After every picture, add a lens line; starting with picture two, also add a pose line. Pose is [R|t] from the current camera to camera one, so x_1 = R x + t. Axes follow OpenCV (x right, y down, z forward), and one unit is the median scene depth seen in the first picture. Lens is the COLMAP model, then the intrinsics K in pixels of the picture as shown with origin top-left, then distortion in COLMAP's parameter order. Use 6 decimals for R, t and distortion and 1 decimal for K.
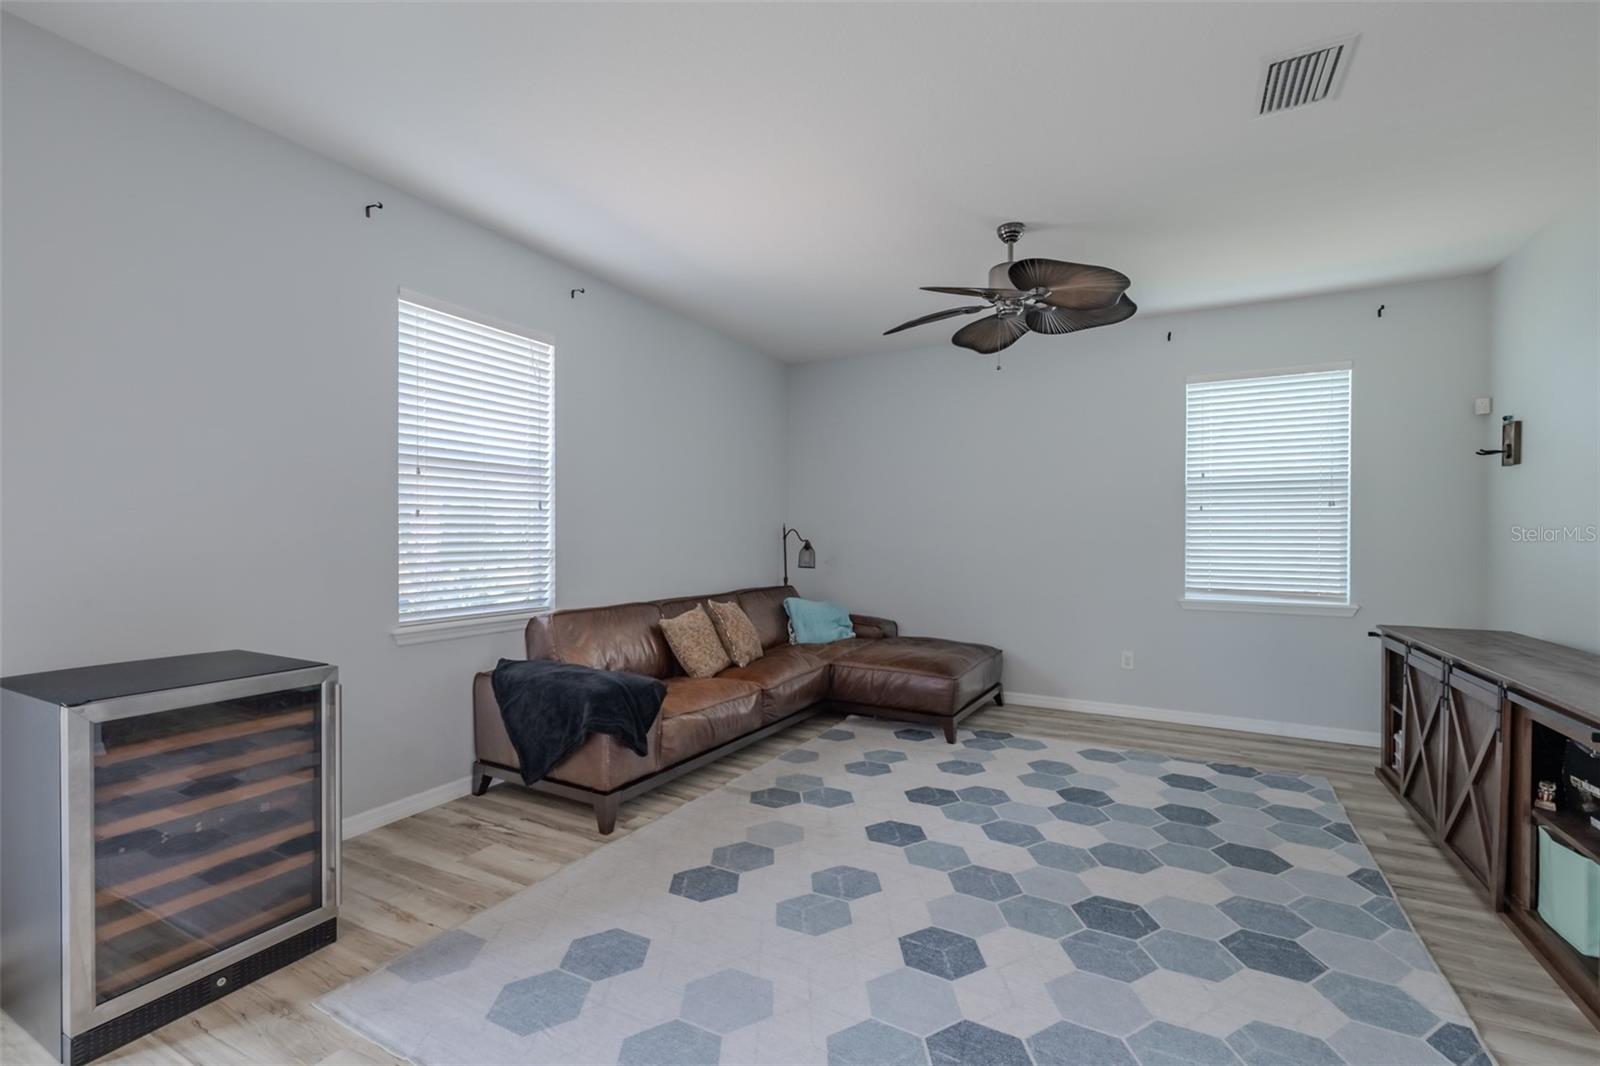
lens RADIAL K [[684.2, 0, 807.0], [0, 684.2, 543.2], [0, 0, 1]] dist [-0.007067, 0.001163]
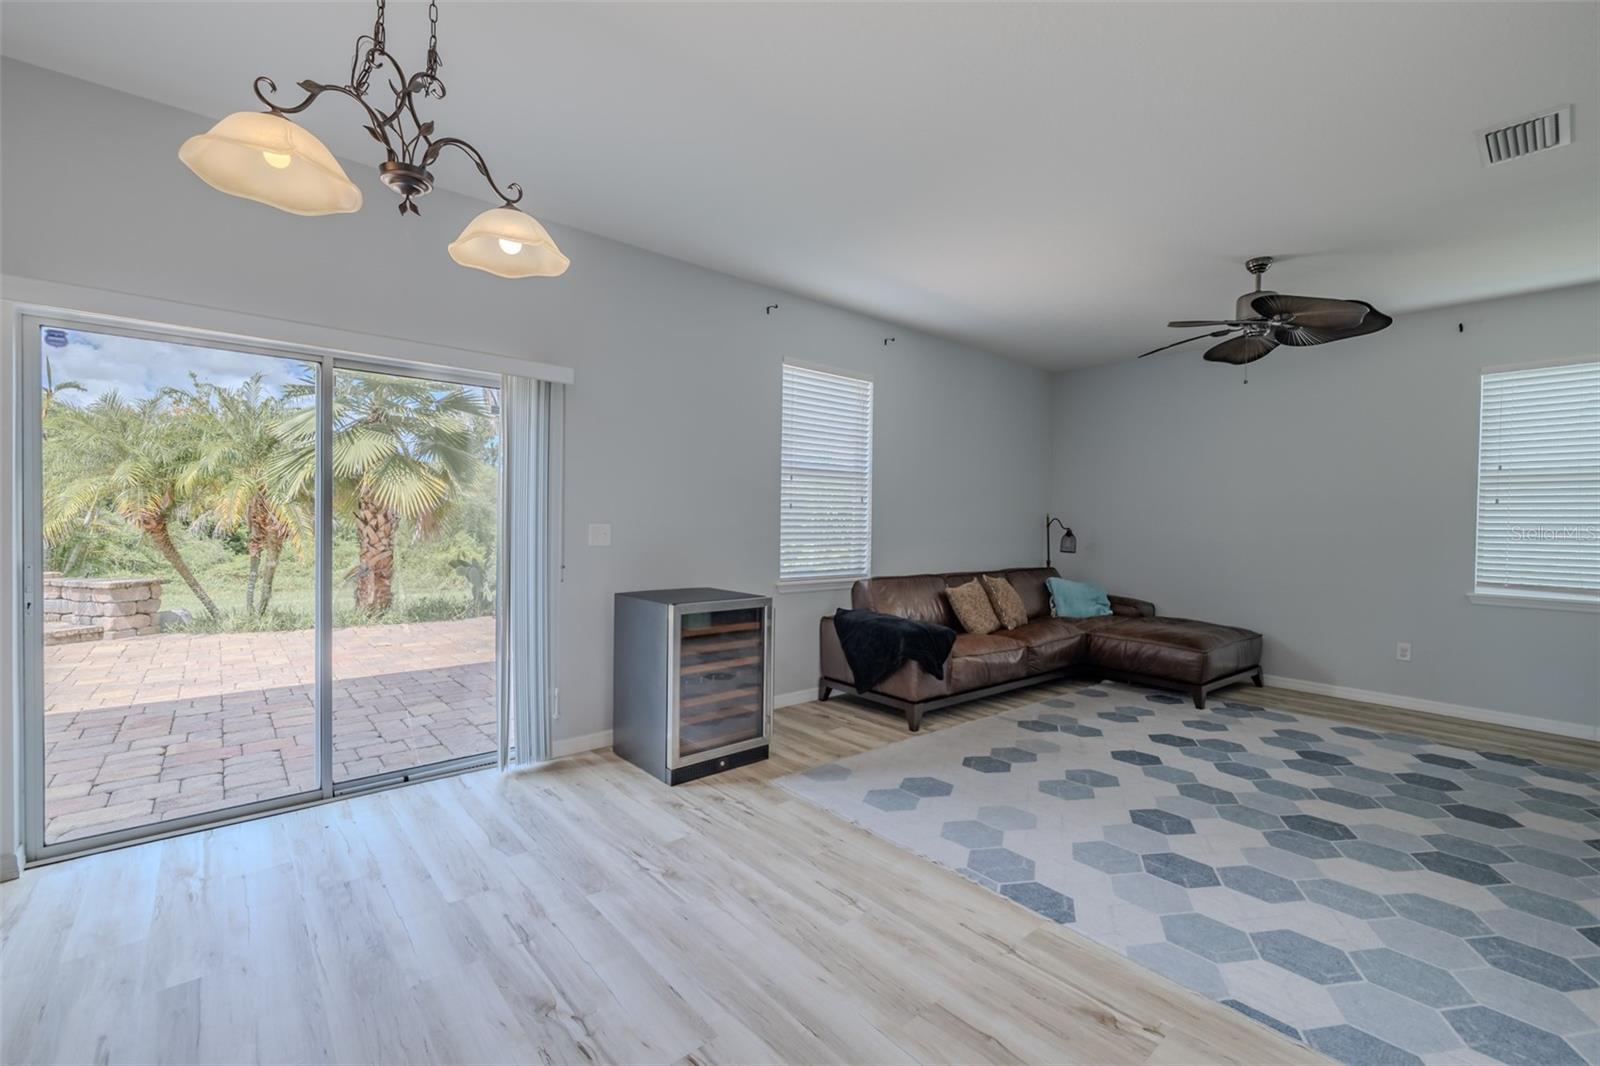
lens RADIAL K [[684.2, 0, 809.6], [0, 684.2, 526.2], [0, 0, 1]] dist [-0.007067, 0.001163]
pose [[0.933716, 0.014326, -0.357729, 0.007989], [-0.015331, 0.999882, 0.000025, -0.001018], [0.357687, 0.005461, 0.933825, -0.379019]]
